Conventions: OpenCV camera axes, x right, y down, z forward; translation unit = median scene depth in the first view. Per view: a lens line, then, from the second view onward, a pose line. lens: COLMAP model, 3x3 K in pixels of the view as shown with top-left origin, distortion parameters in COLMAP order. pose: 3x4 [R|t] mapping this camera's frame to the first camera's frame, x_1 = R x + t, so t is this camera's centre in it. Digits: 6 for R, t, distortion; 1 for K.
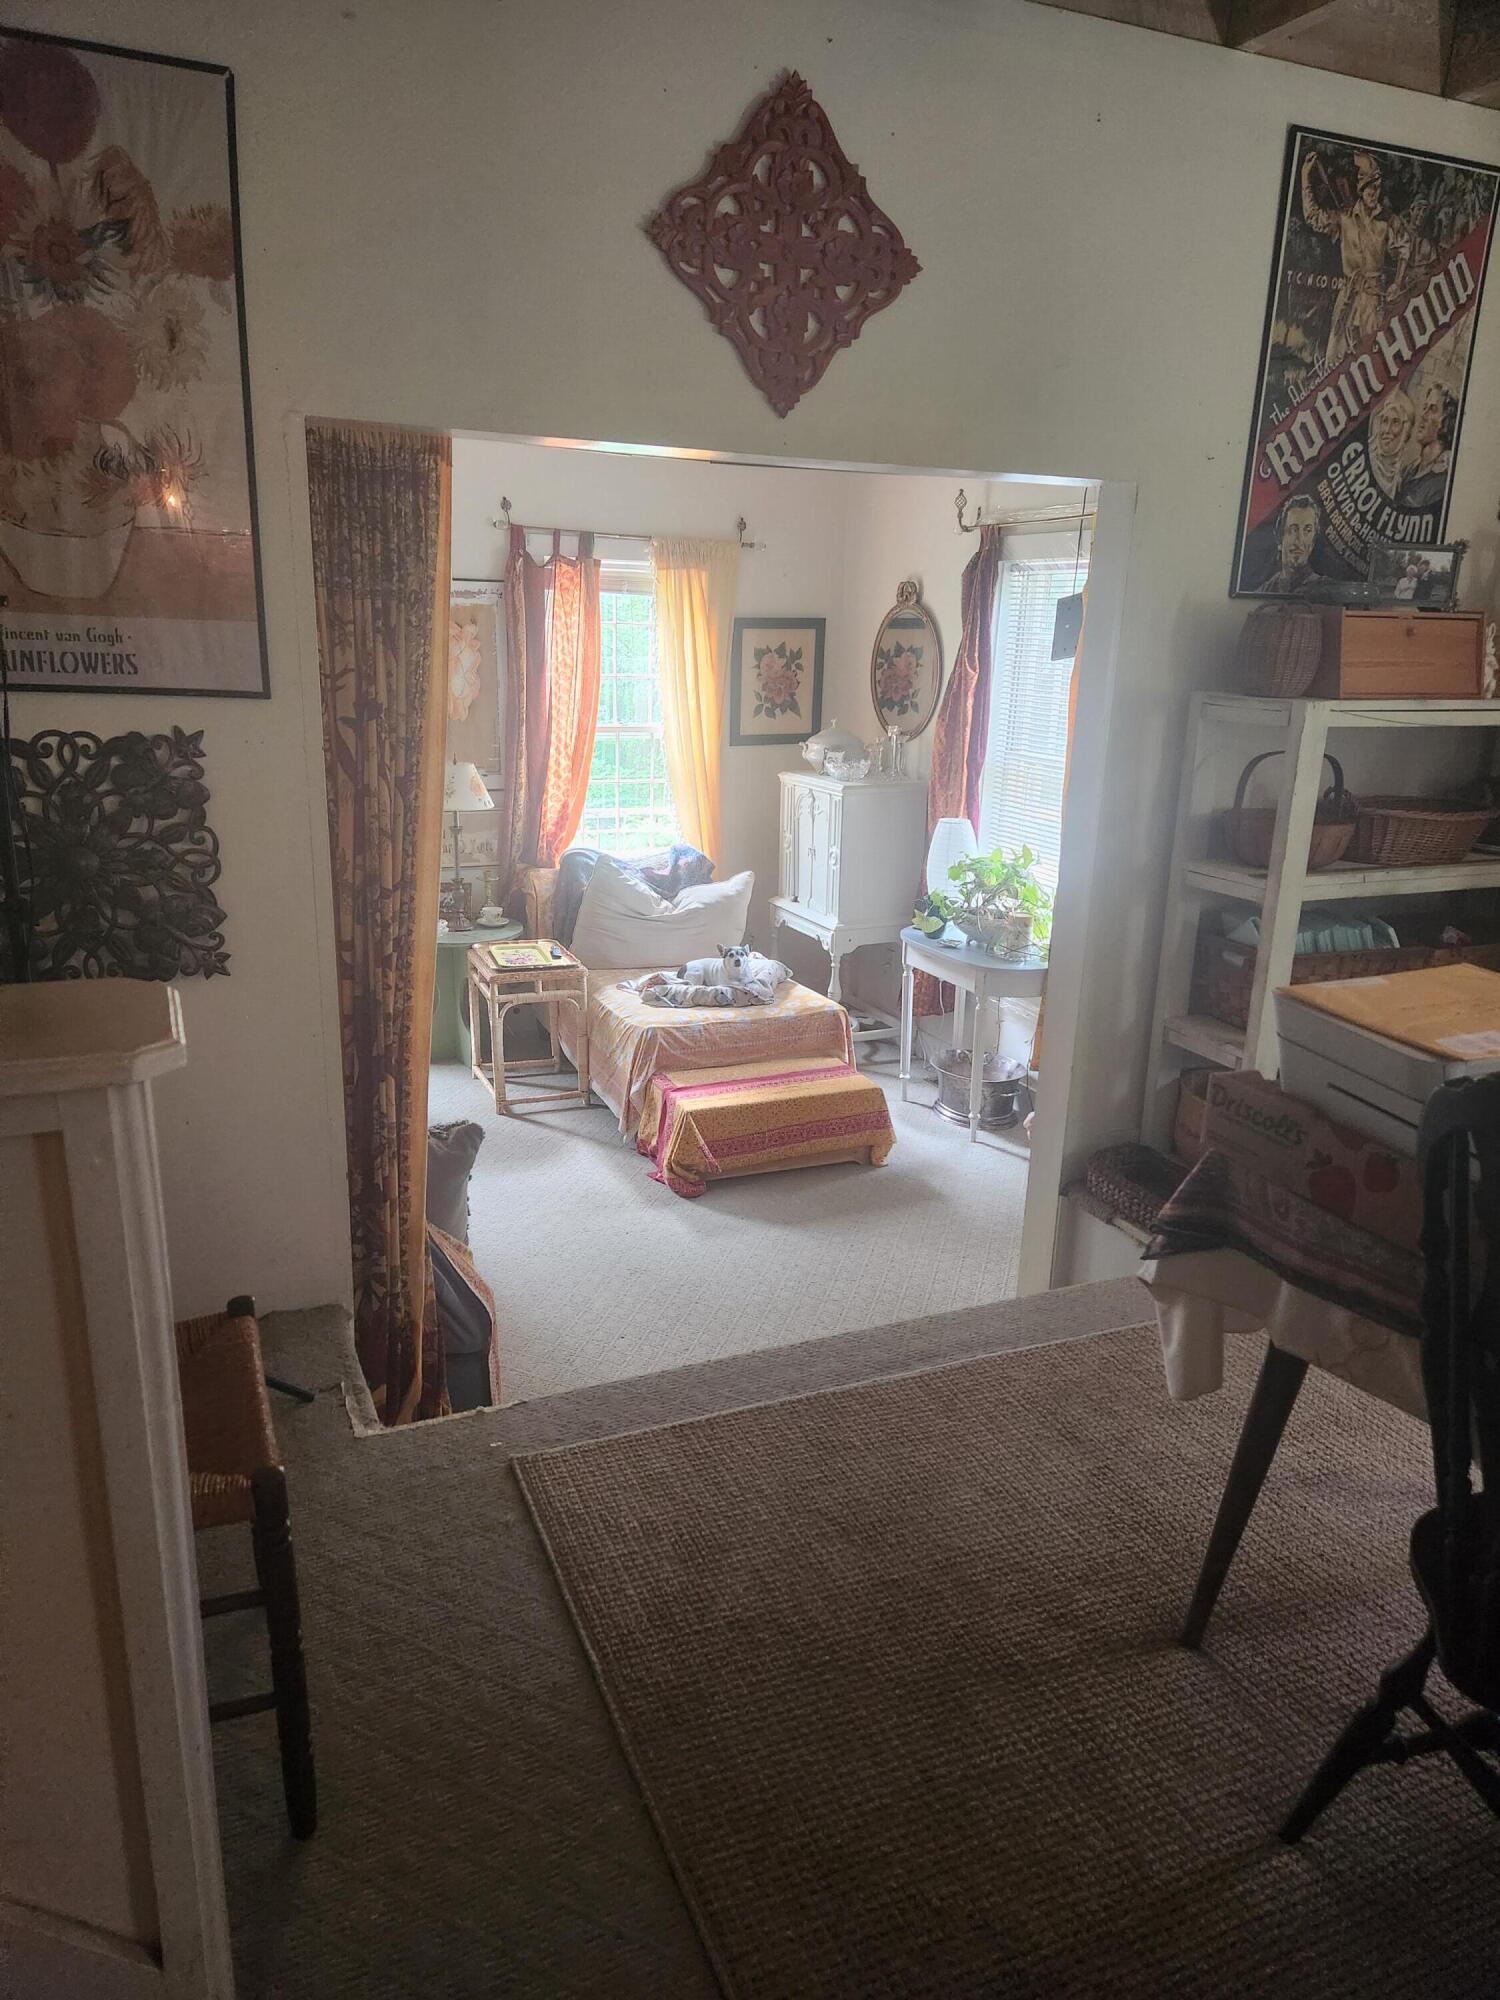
lens RADIAL K [[1342.6, 0, 747.3], [0, 1342.6, 1008.6], [0, 0, 1]] dist [0.048520, -0.032030]
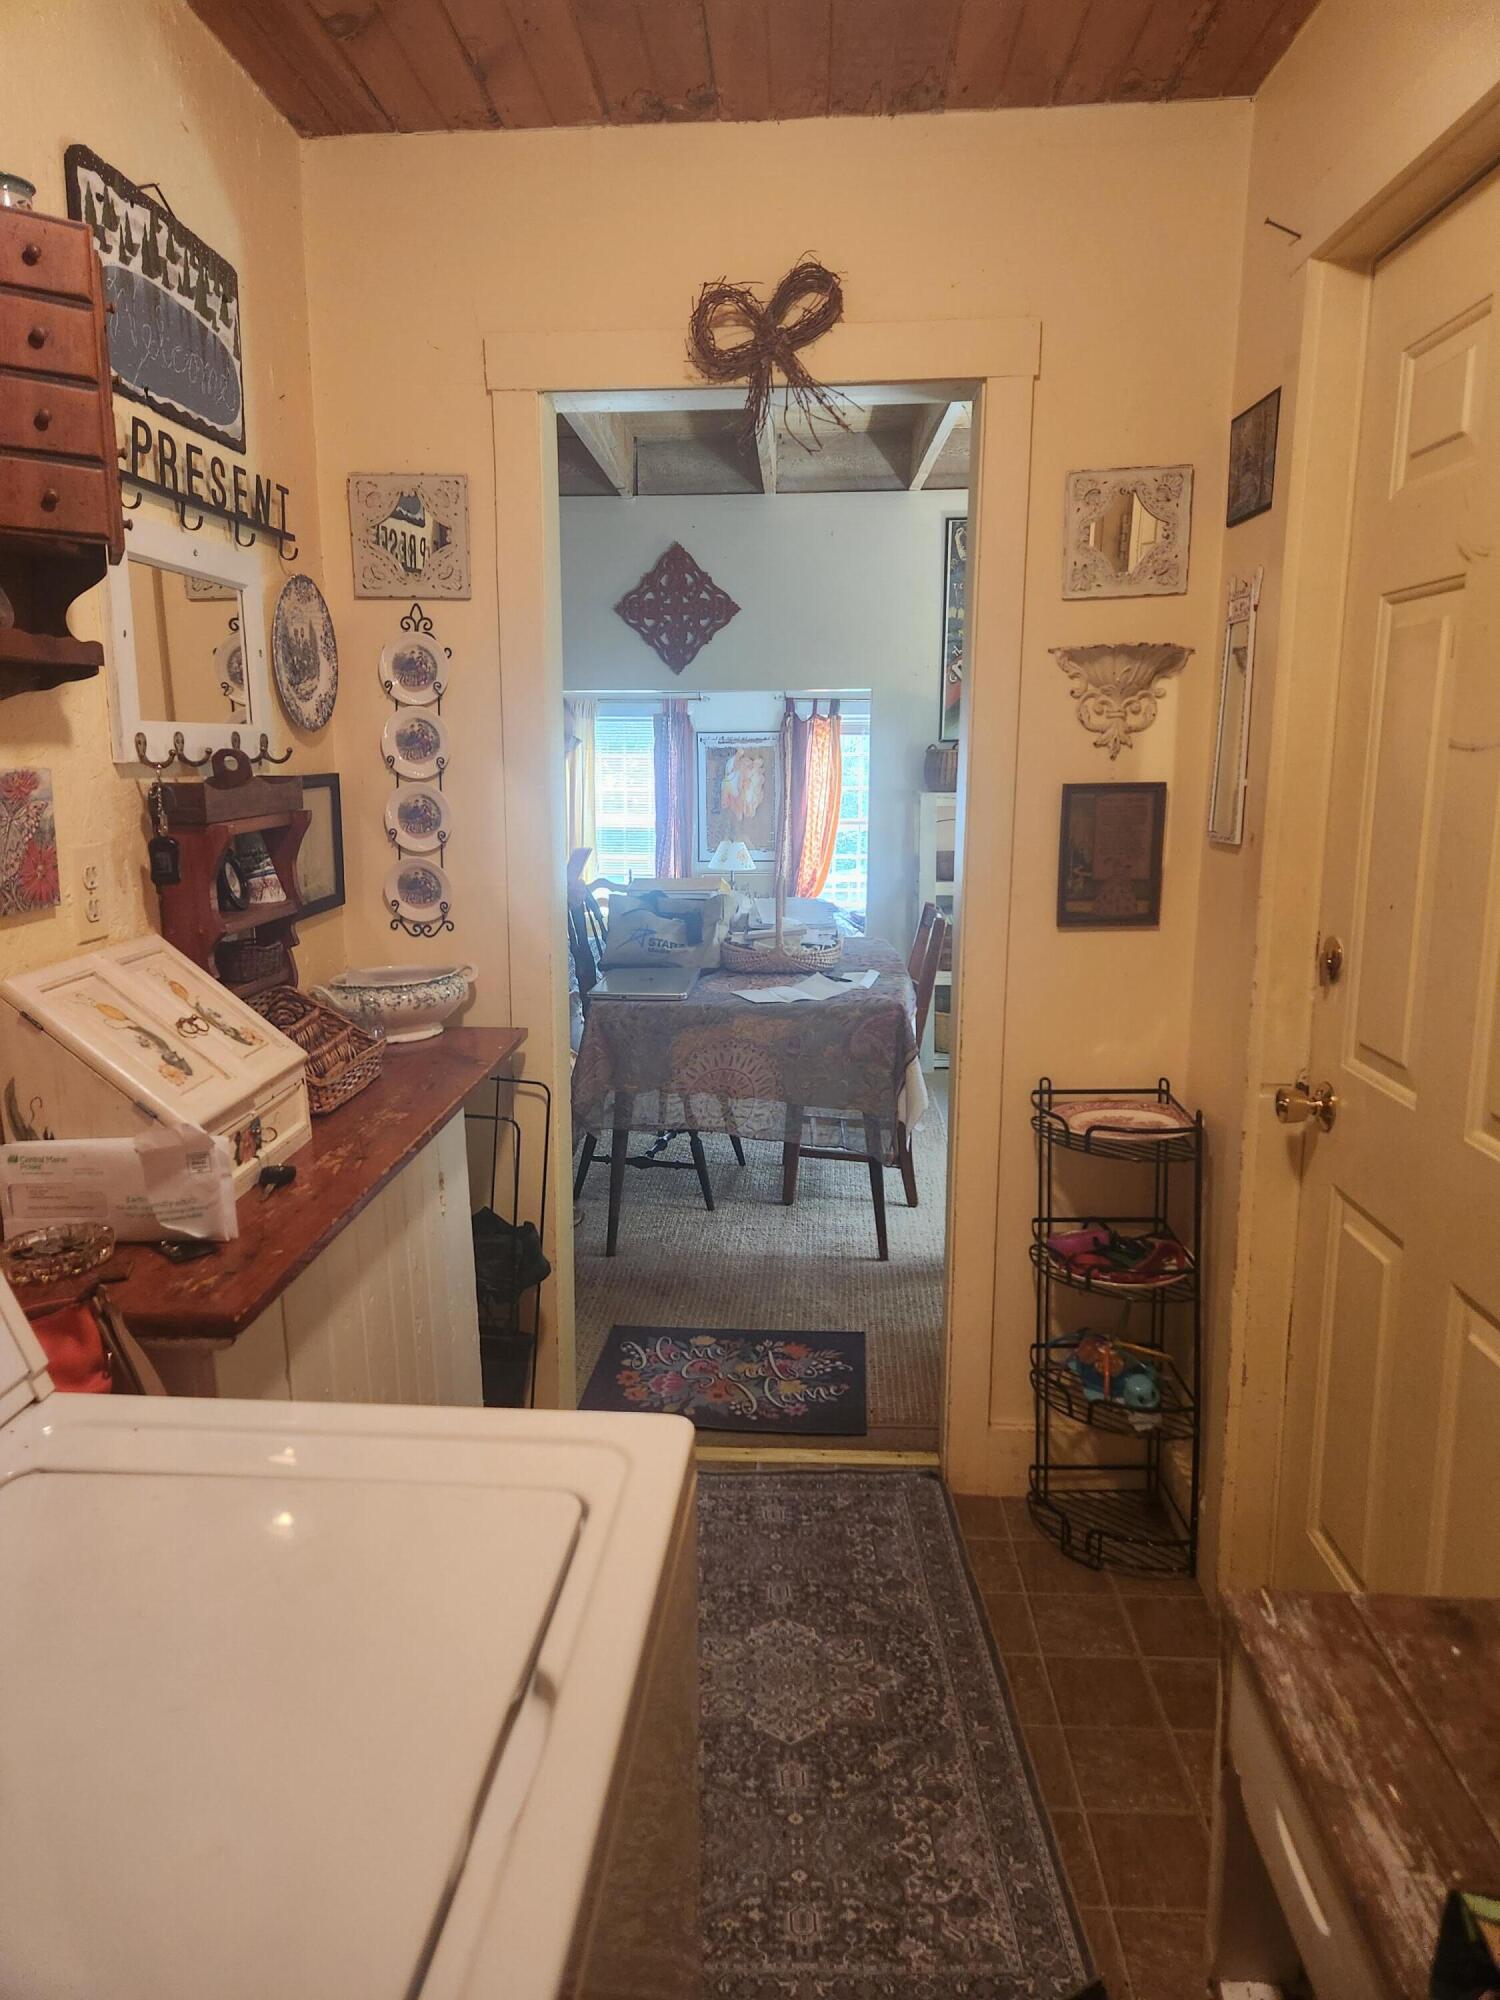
lens RADIAL K [[1342.6, 0, 745.6], [0, 1342.6, 993.9], [0, 0, 1]] dist [0.048520, -0.032030]
pose [[0.894447, 0.055978, -0.443657, 1.182864], [-0.098644, 0.992393, -0.073659, 0.266046], [0.436159, 0.109648, 0.893165, -0.954781]]
